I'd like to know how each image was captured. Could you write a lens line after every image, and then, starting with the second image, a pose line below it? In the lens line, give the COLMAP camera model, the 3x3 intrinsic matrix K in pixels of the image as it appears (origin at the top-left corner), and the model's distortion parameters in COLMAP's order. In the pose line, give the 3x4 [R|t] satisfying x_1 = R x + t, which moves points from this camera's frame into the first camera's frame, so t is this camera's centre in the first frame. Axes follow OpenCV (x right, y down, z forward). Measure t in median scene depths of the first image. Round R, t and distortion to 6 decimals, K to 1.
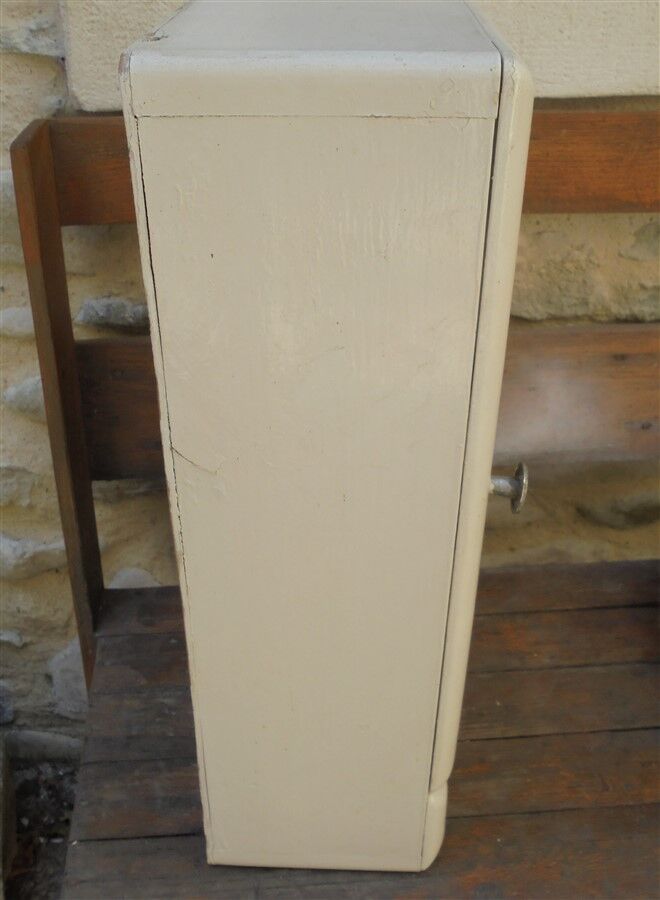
lens RADIAL K [[936.7, 0, 333.9], [0, 936.7, 474.3], [0, 0, 1]] dist [-0.035775, 0.000000]
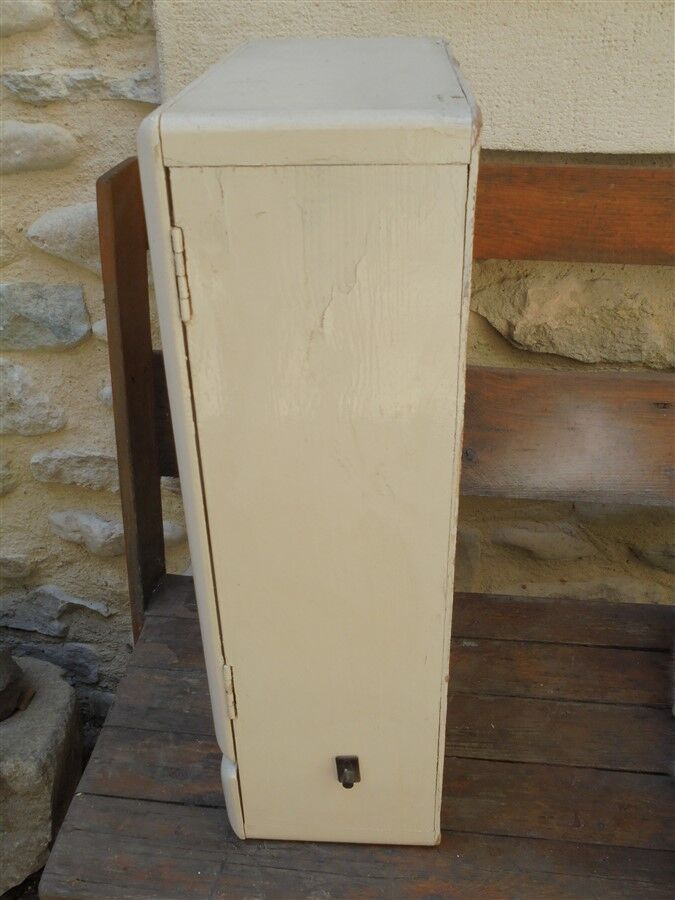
lens RADIAL K [[887.4, 0, 335.8], [0, 887.4, 451.2], [0, 0, 1]] dist [-0.033244, 0.000000]
pose [[0.980272, 0.091350, -0.175279, 0.139890], [-0.097763, 0.994807, -0.028293, -0.013925], [0.171784, 0.044871, 0.984112, -0.012853]]
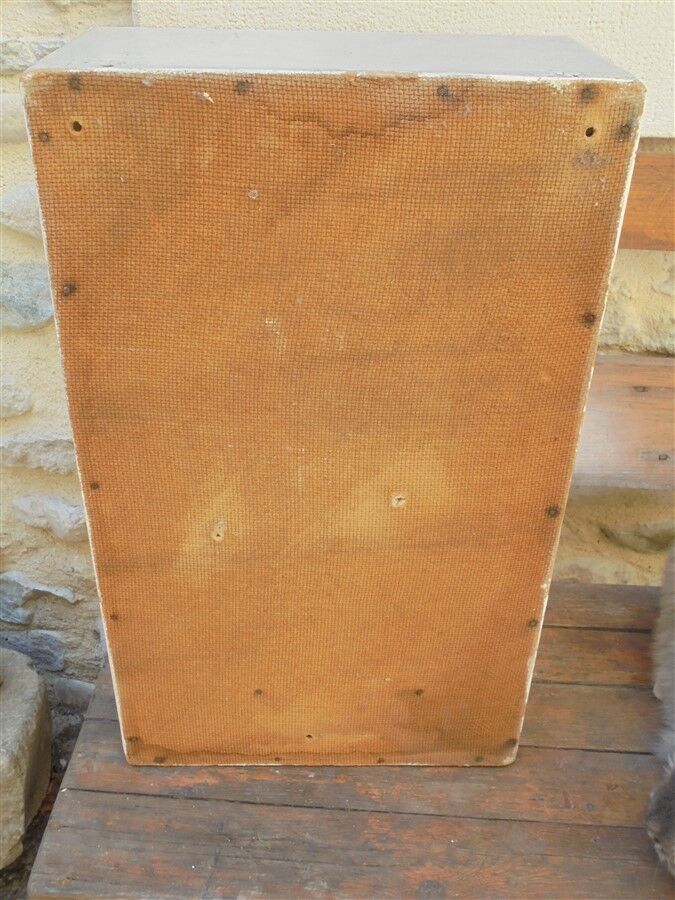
lens RADIAL K [[887.4, 0, 337.8], [0, 887.4, 451.3], [0, 0, 1]] dist [-0.033244, 0.000000]
pose [[0.989886, 0.091381, -0.108511, 0.093861], [-0.092677, 0.995672, -0.006945, -0.020030], [0.107407, 0.016931, 0.994071, -0.005639]]
